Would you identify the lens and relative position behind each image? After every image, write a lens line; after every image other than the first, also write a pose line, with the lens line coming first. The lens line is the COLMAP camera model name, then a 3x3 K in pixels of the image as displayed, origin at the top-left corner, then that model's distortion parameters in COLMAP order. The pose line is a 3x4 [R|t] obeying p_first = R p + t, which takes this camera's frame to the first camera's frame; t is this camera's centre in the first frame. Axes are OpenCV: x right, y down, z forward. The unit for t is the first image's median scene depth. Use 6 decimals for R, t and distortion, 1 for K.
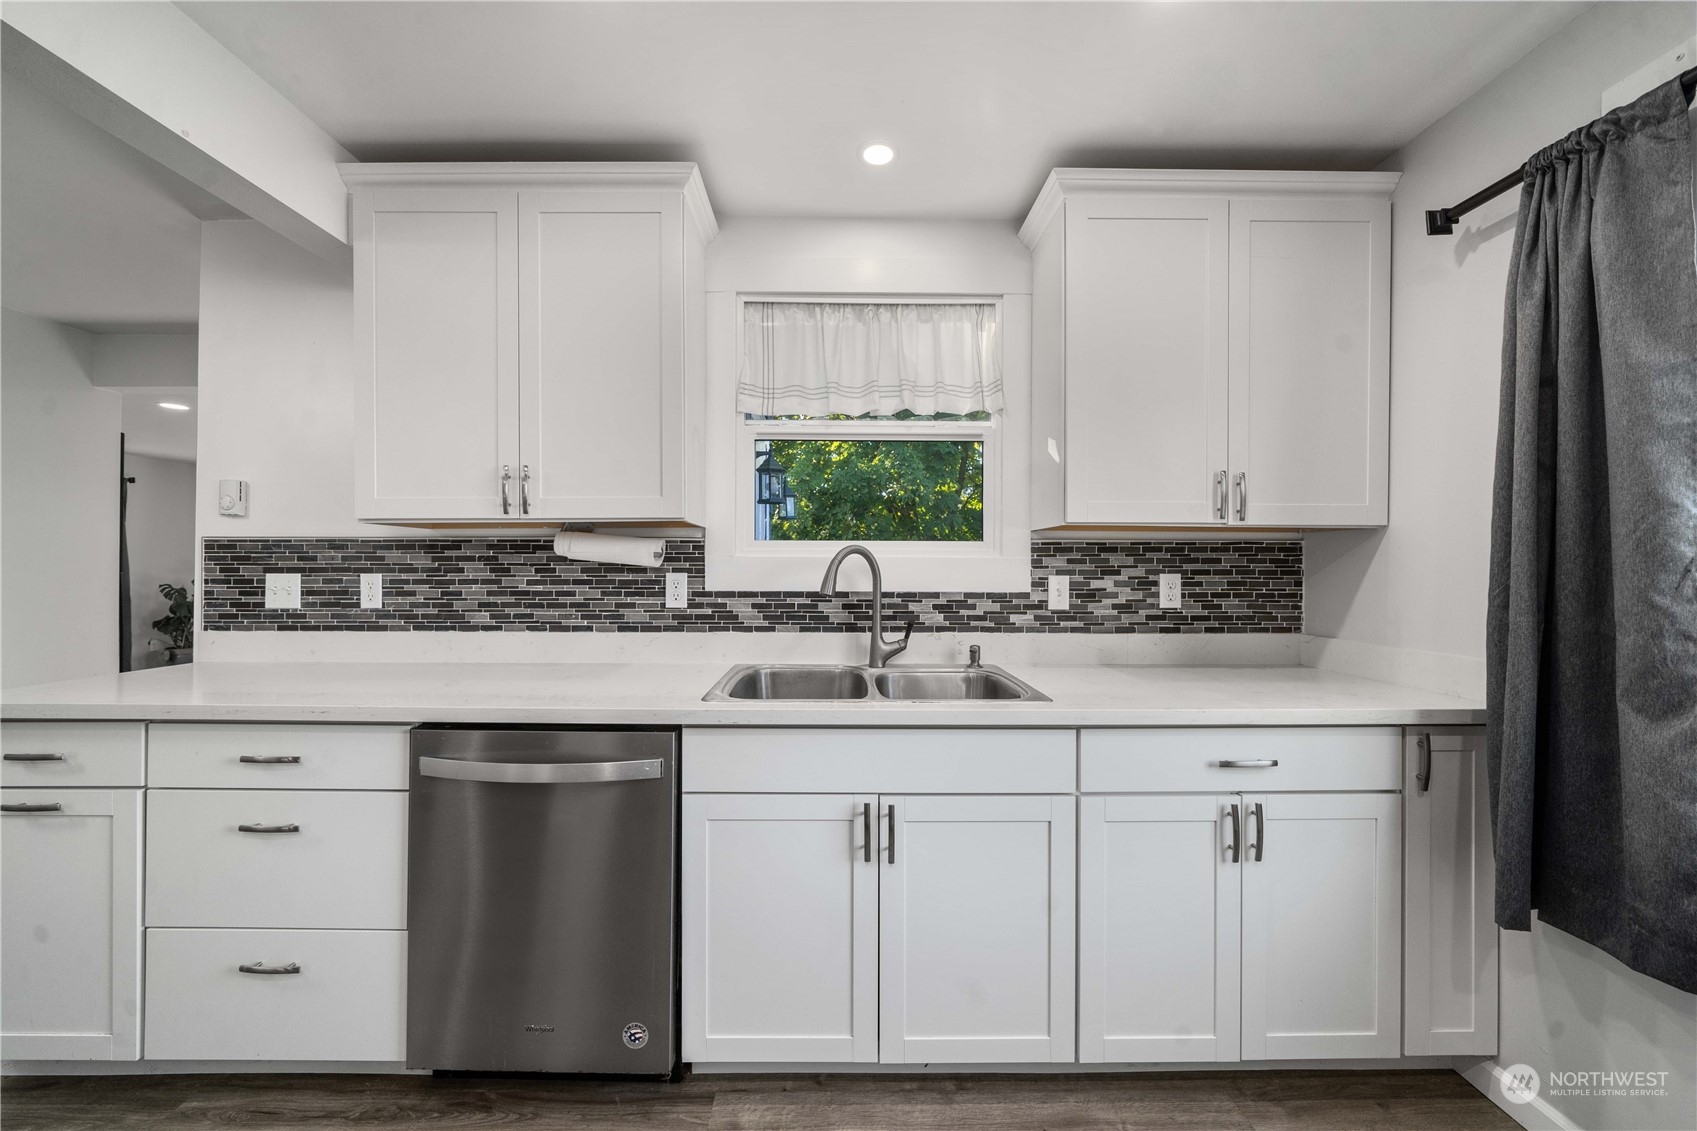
lens RADIAL K [[619.0, 0, 848.5], [0, 619.0, 565.5], [0, 0, 1]] dist [-0.002299, -0.000154]
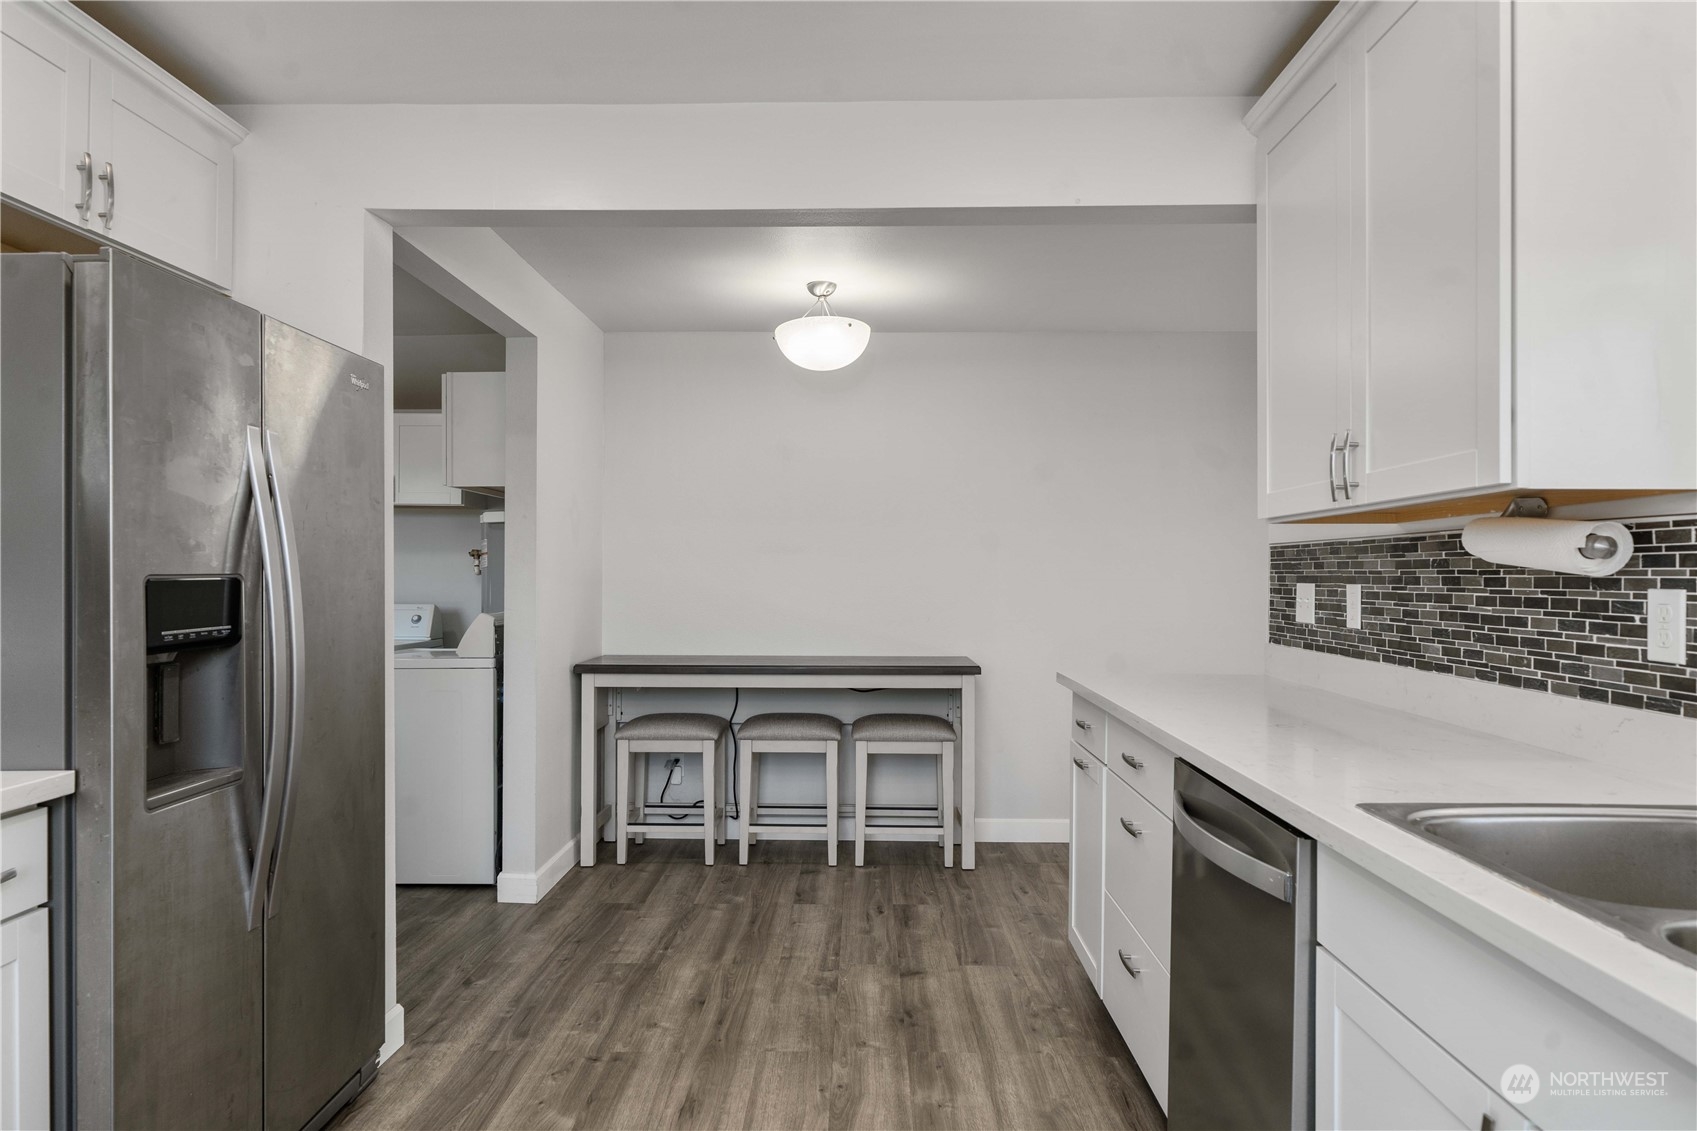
lens RADIAL K [[1000.7, 0, 848.5], [0, 1000.7, 565.5], [0, 0, 1]] dist [0.003271, 0.000805]
pose [[-0.030870, -0.009196, -0.999481, 0.514784], [0.001382, 0.999956, -0.009243, -0.000039], [0.999522, -0.001667, -0.030856, 0.395975]]
